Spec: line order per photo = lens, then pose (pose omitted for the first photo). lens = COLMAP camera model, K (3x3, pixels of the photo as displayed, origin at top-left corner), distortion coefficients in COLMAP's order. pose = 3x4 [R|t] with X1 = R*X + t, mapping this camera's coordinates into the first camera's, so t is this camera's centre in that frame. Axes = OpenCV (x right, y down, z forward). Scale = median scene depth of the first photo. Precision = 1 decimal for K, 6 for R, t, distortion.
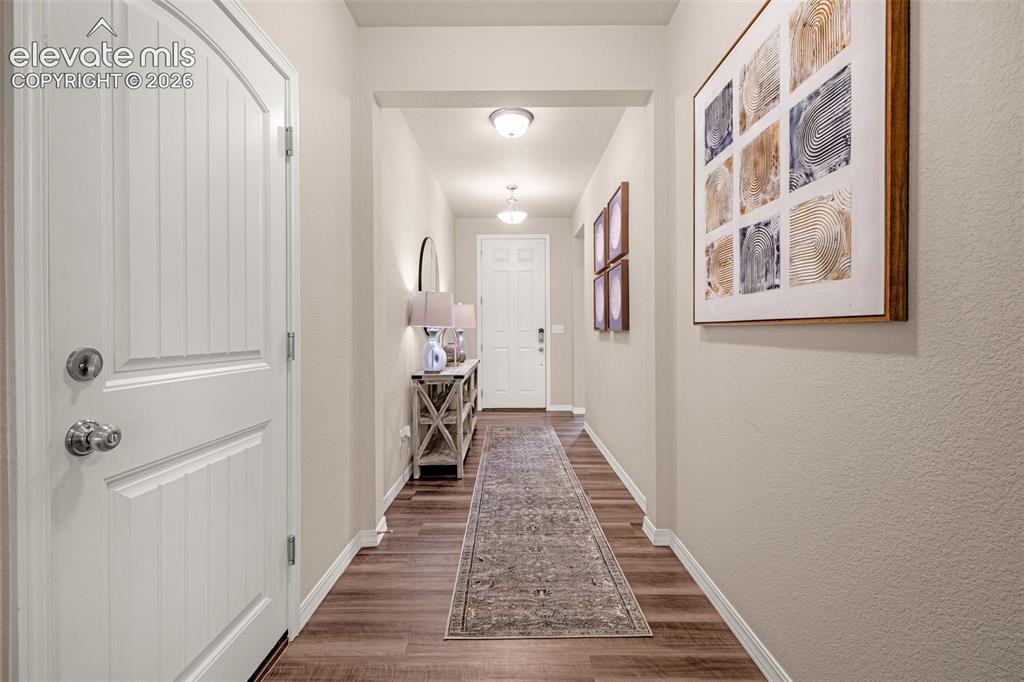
lens RADIAL K [[438.6, 0, 510.0], [0, 438.6, 335.5], [0, 0, 1]] dist [0.001425, 0.000635]
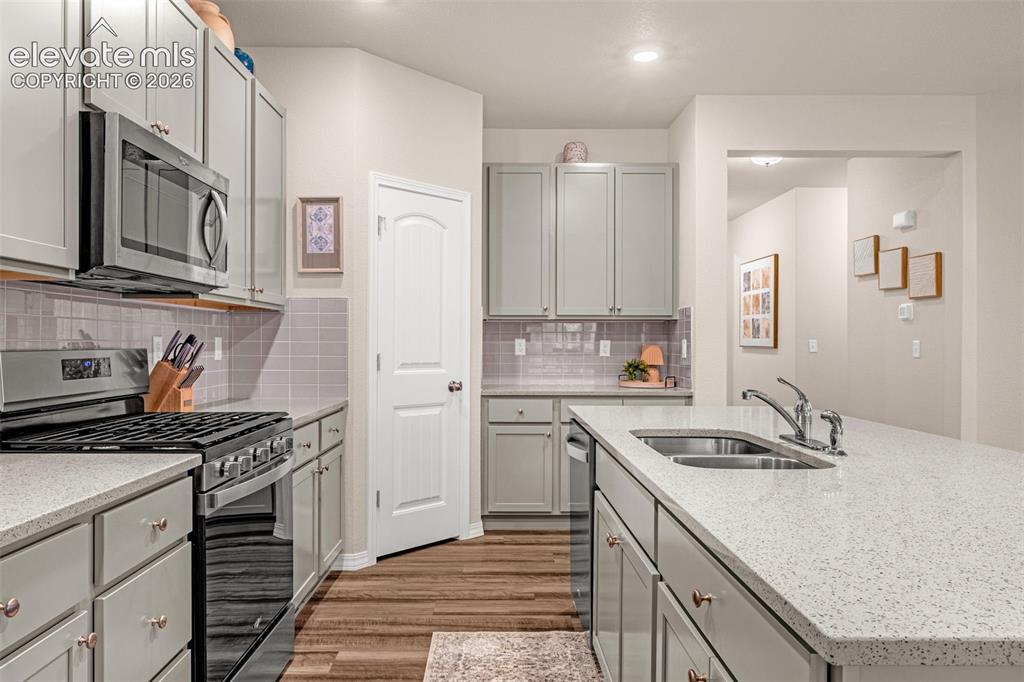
lens RADIAL K [[685.0, 0, 498.6], [0, 685.0, 342.4], [0, 0, 1]] dist [0.002030, -0.002661]
pose [[0.999713, 0.009709, 0.021894, -0.663549], [-0.009578, 0.999936, -0.006094, -0.005722], [-0.021952, 0.005883, 0.999742, -1.825481]]
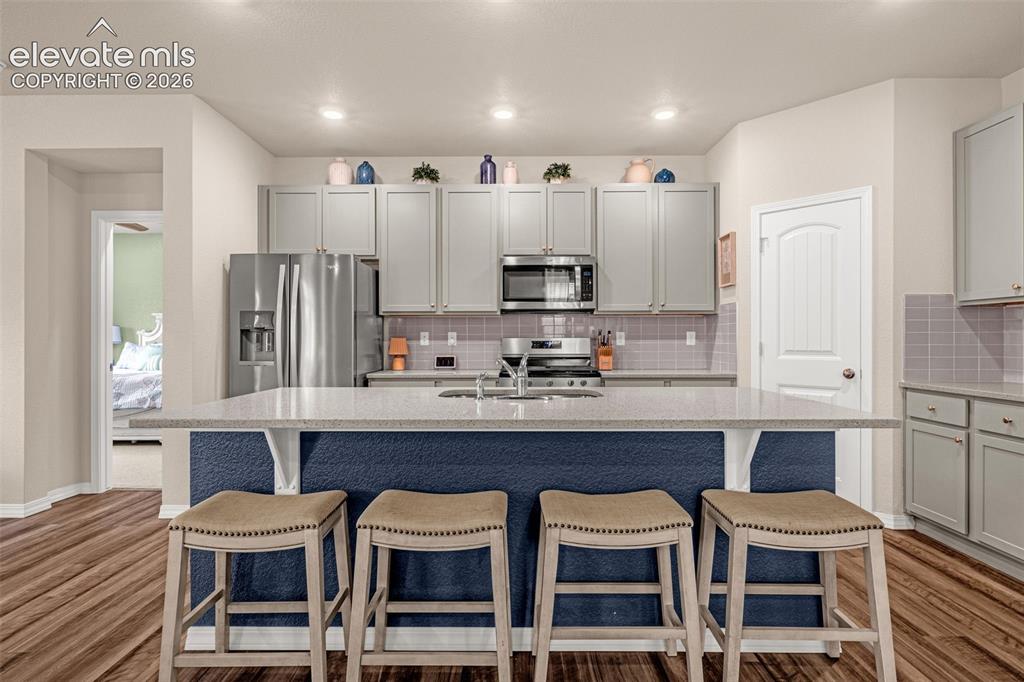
lens RADIAL K [[520.1, 0, 507.3], [0, 520.1, 339.0], [0, 0, 1]] dist [-0.001152, -0.000255]
pose [[-0.001055, 0.006092, -0.999981, 0.264925], [-0.004664, 0.999971, 0.006097, -0.003051], [0.999989, 0.004670, -0.001027, -1.261271]]
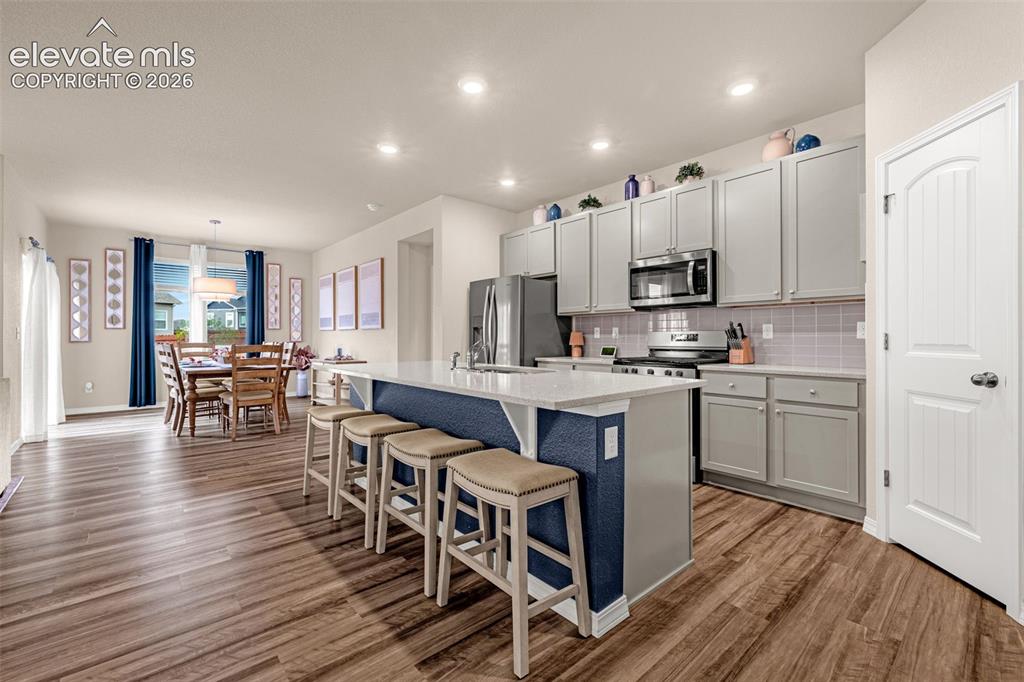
lens RADIAL K [[438.6, 0, 503.4], [0, 438.6, 337.2], [0, 0, 1]] dist [0.001425, 0.000635]
pose [[-0.753225, 0.007607, -0.657719, 0.089126], [0.002714, 0.999961, 0.008456, 0.006566], [0.657758, 0.004584, -0.753216, -0.602670]]
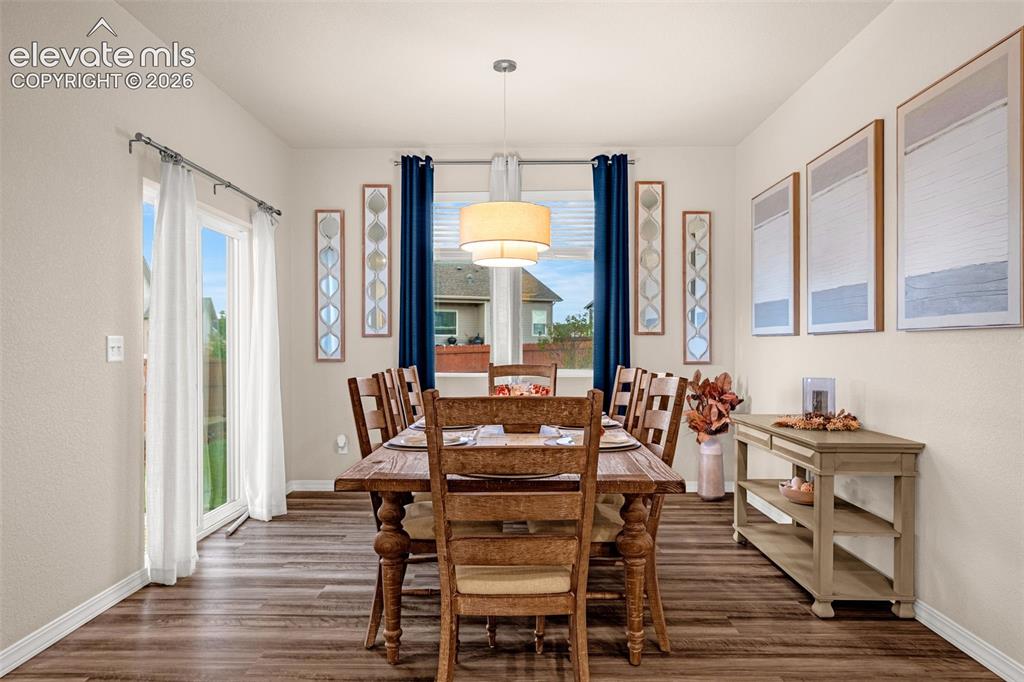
lens RADIAL K [[685.0, 0, 517.1], [0, 685.0, 349.7], [0, 0, 1]] dist [0.002030, -0.002661]
pose [[-0.999952, 0.007592, -0.006204, -0.228842], [0.007515, 0.999896, 0.012349, -0.004749], [0.006297, 0.012301, -0.999905, -1.646430]]
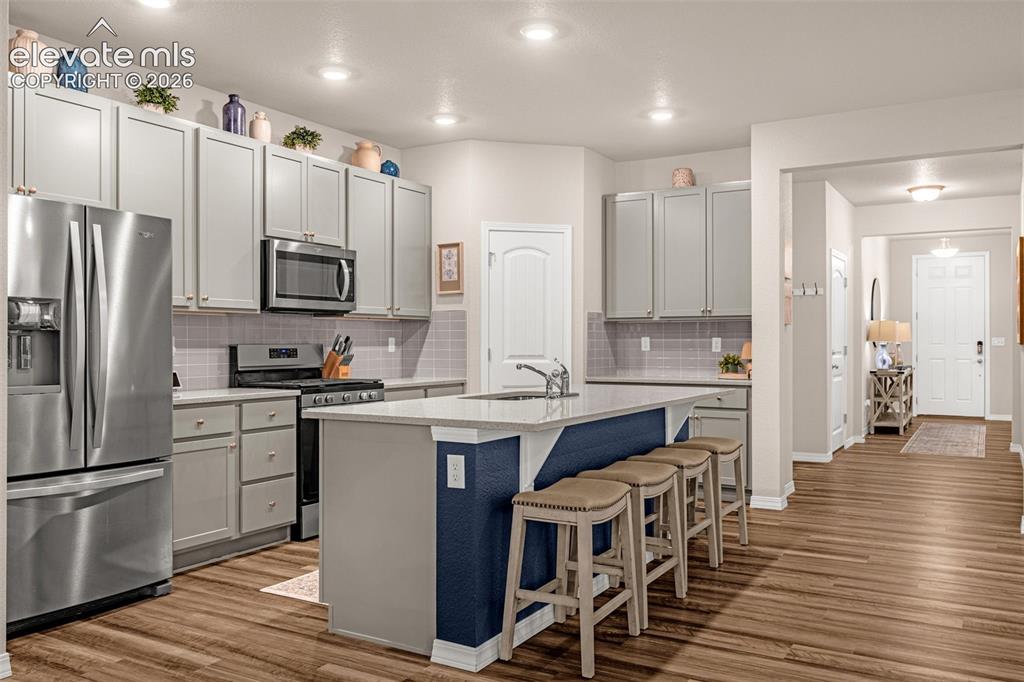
lens RADIAL K [[843.4, 0, 507.5], [0, 843.4, 342.9], [0, 0, 1]] dist [0.002961, -0.007282]
pose [[0.868873, 0.006052, -0.494998, 0.159914], [-0.007393, 0.999972, -0.000752, -0.003584], [0.494980, 0.004312, 0.868894, -2.384637]]
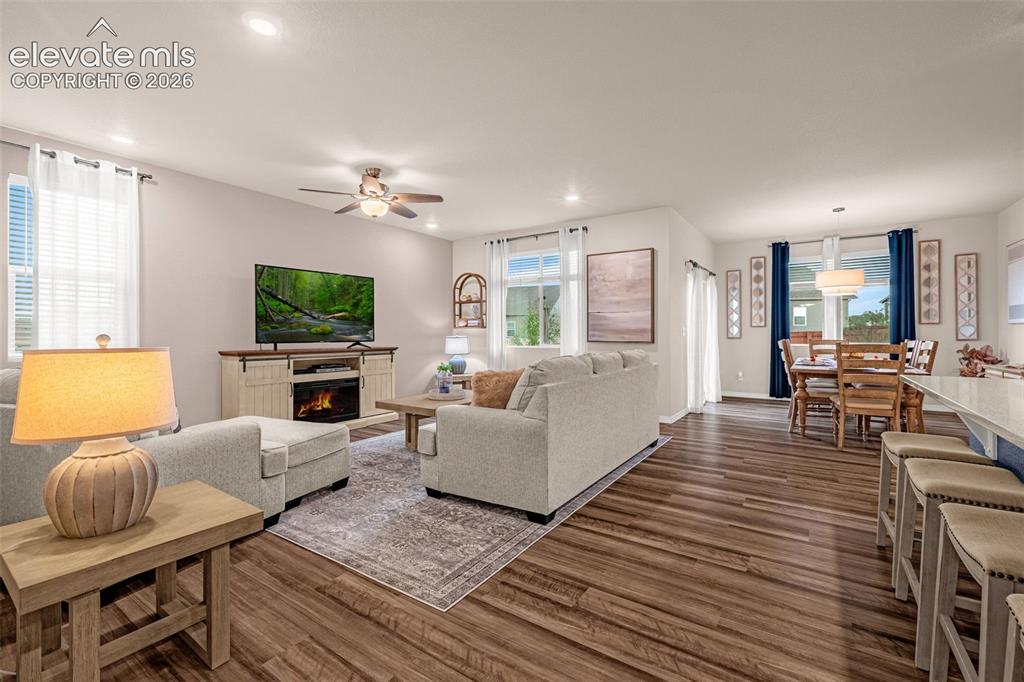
lens RADIAL K [[438.6, 0, 513.4], [0, 438.6, 332.3], [0, 0, 1]] dist [0.001425, 0.000635]
pose [[-0.830482, 0.012644, 0.556901, -0.112329], [0.012928, 0.999911, -0.003422, 0.000880], [-0.556895, 0.004357, -0.830572, -0.664058]]
